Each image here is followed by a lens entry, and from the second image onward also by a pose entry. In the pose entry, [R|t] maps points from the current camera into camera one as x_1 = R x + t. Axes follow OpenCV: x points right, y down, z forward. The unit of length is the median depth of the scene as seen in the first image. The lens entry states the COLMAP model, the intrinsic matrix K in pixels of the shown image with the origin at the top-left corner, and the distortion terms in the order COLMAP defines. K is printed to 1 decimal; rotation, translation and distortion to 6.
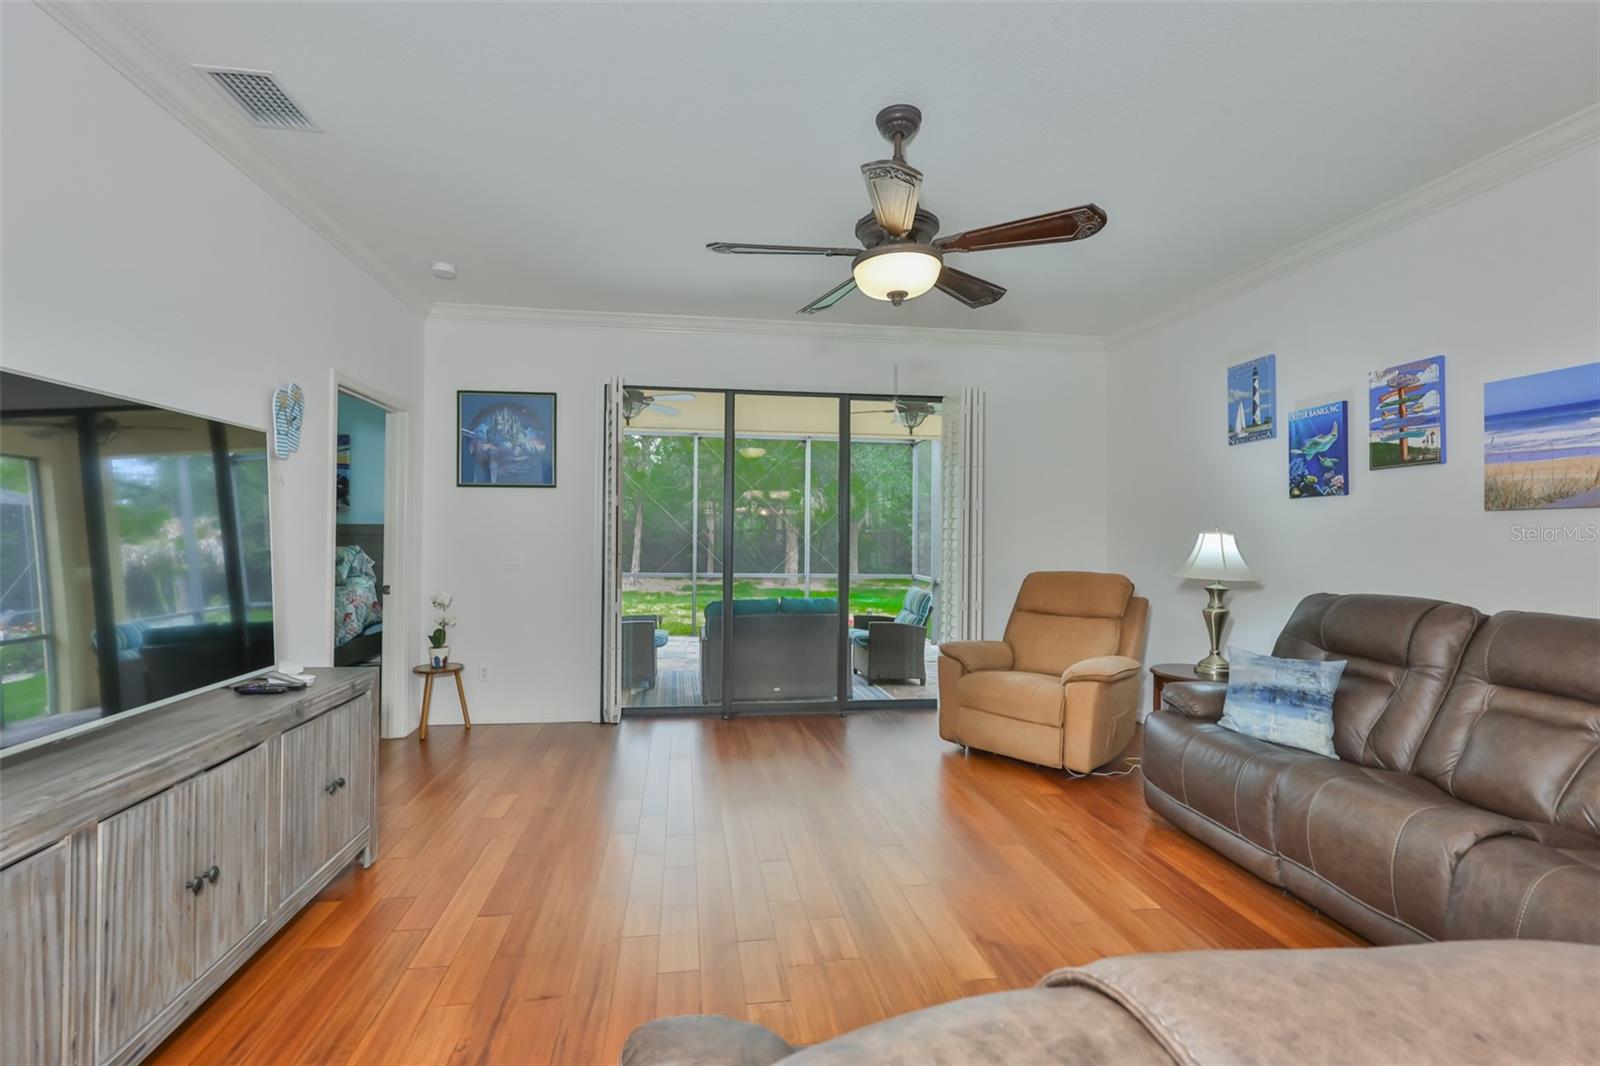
lens RADIAL K [[692.6, 0, 784.0], [0, 692.6, 528.6], [0, 0, 1]] dist [-0.000546, 0.000048]
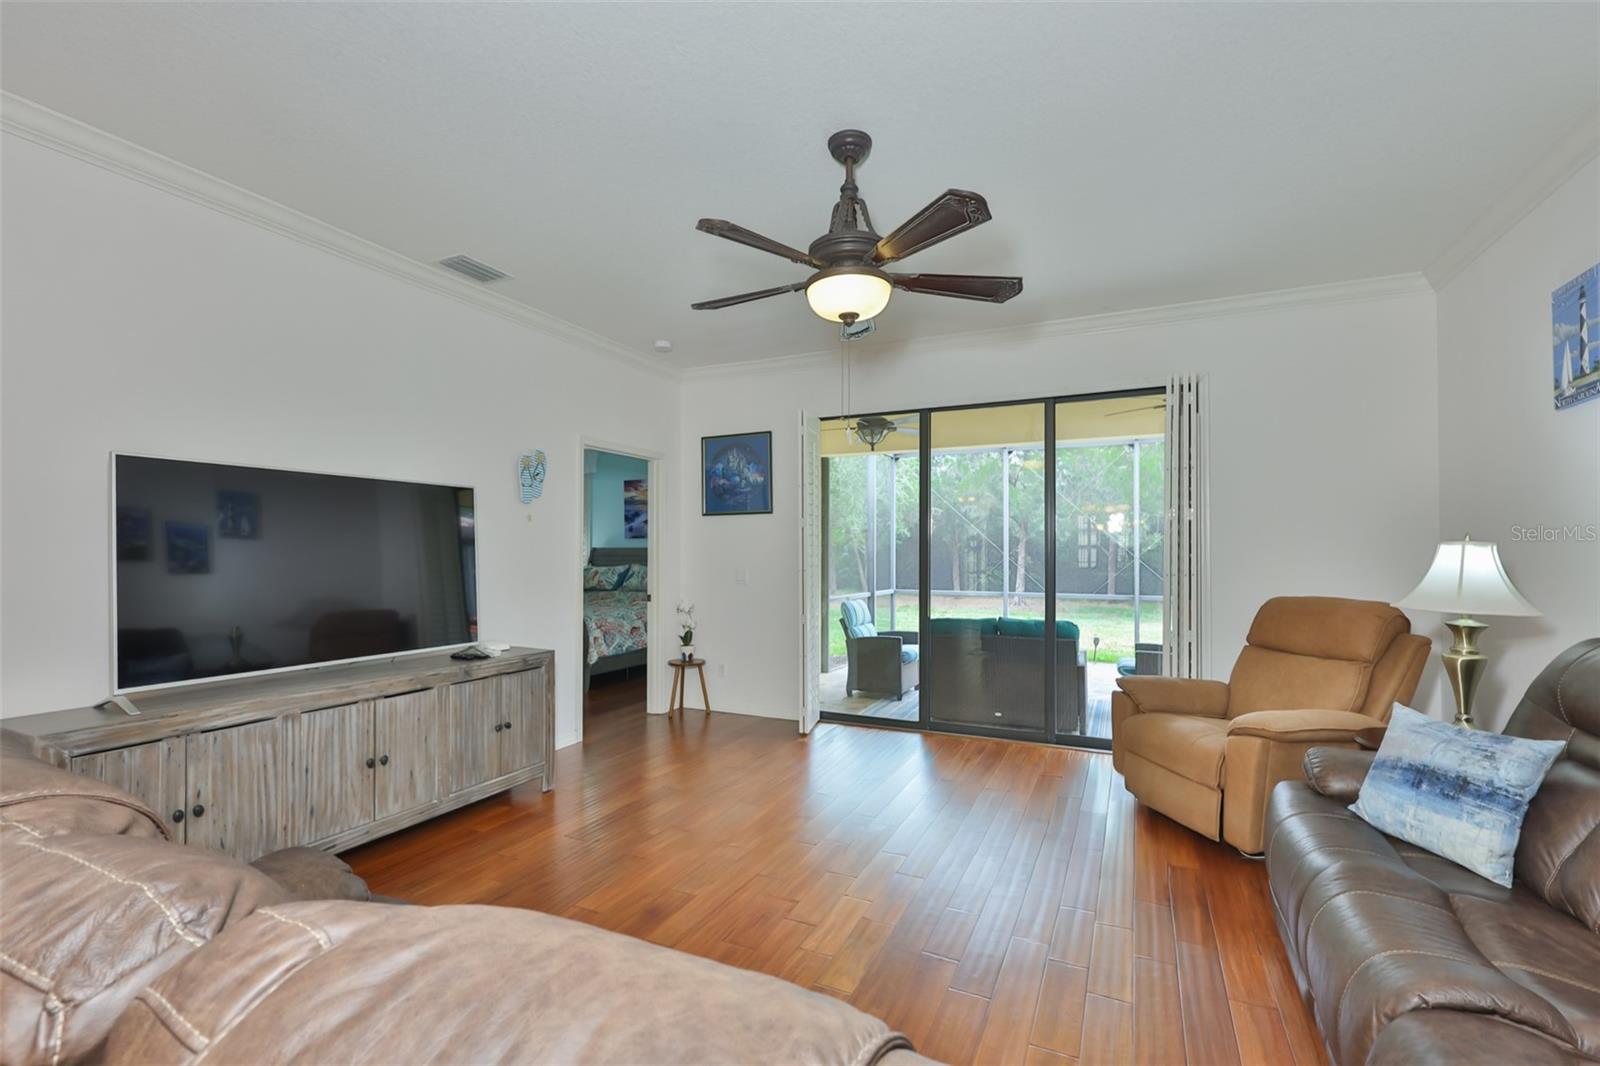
lens RADIAL K [[698.6, 0, 797.3], [0, 698.6, 550.7], [0, 0, 1]] dist [-0.001048, 0.000129]
pose [[0.841669, -0.010564, -0.539890, 0.506343], [0.012266, 0.999925, -0.000444, 0.006081], [0.539854, -0.006248, 0.841735, 0.071708]]
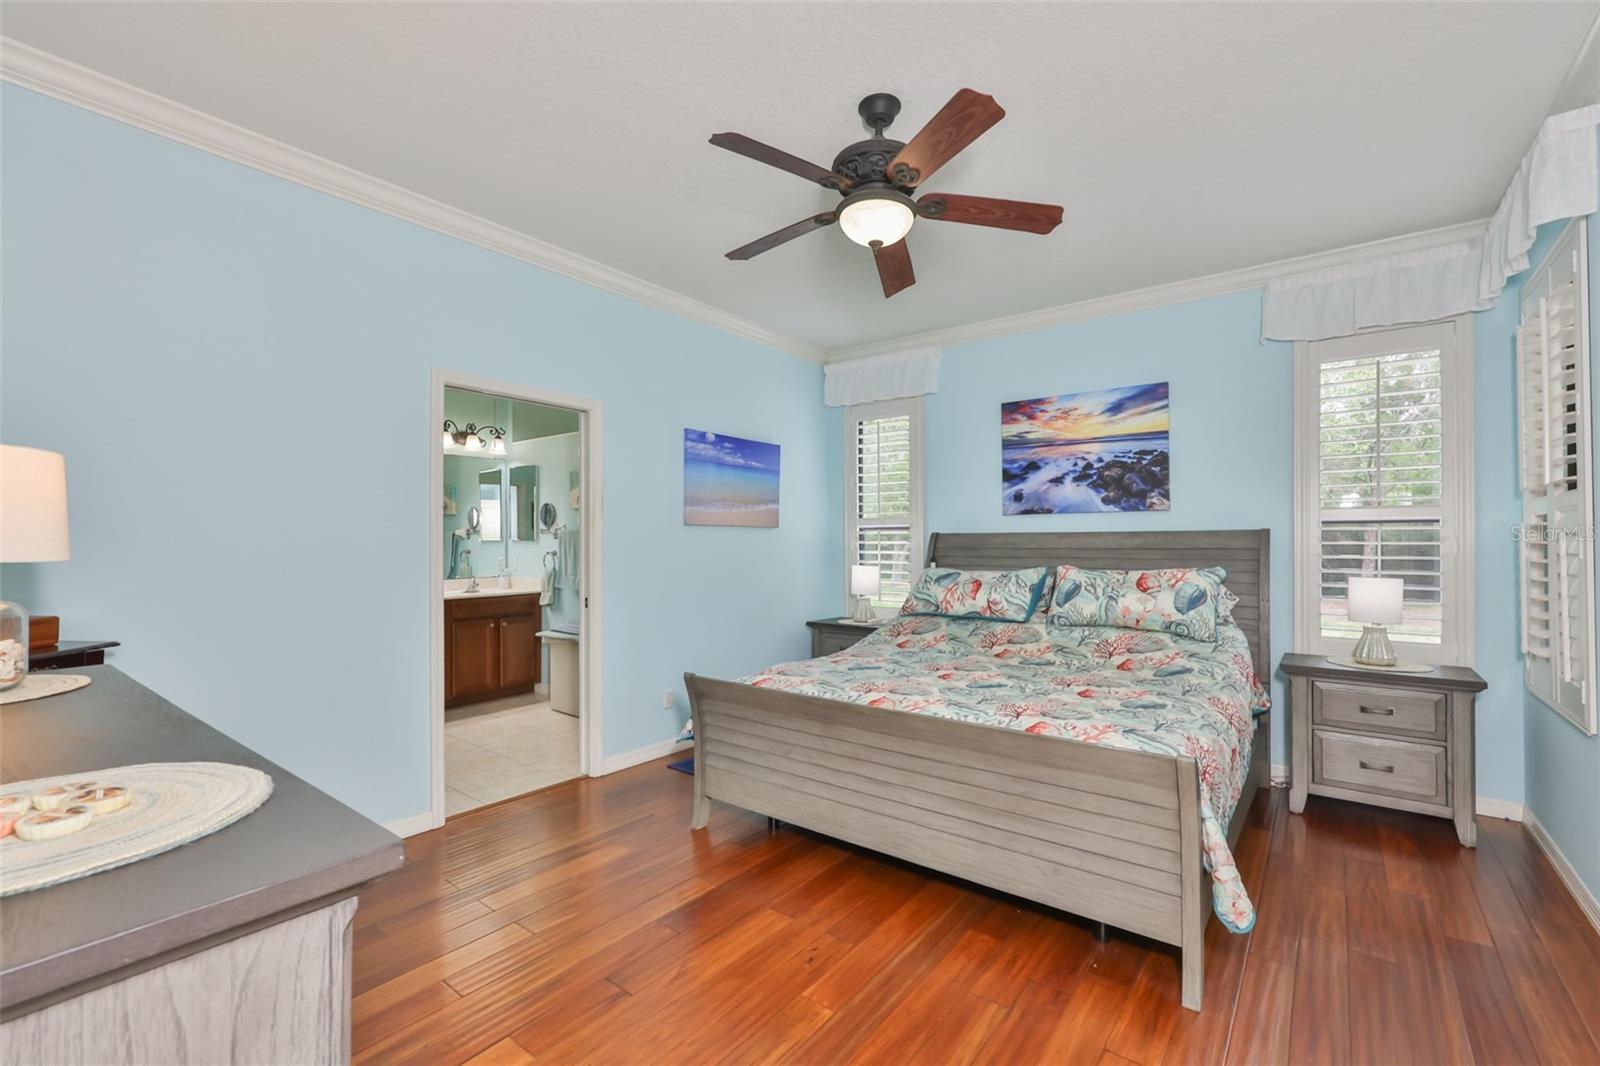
lens RADIAL K [[699.6, 0, 791.2], [0, 699.6, 537.9], [0, 0, 1]] dist [0.000605, 0.000108]
pose [[0.702931, -0.014090, -0.711119, -0.974259], [0.010471, 0.999900, -0.009462, 0.003379], [0.711181, -0.000795, 0.703008, 0.779097]]
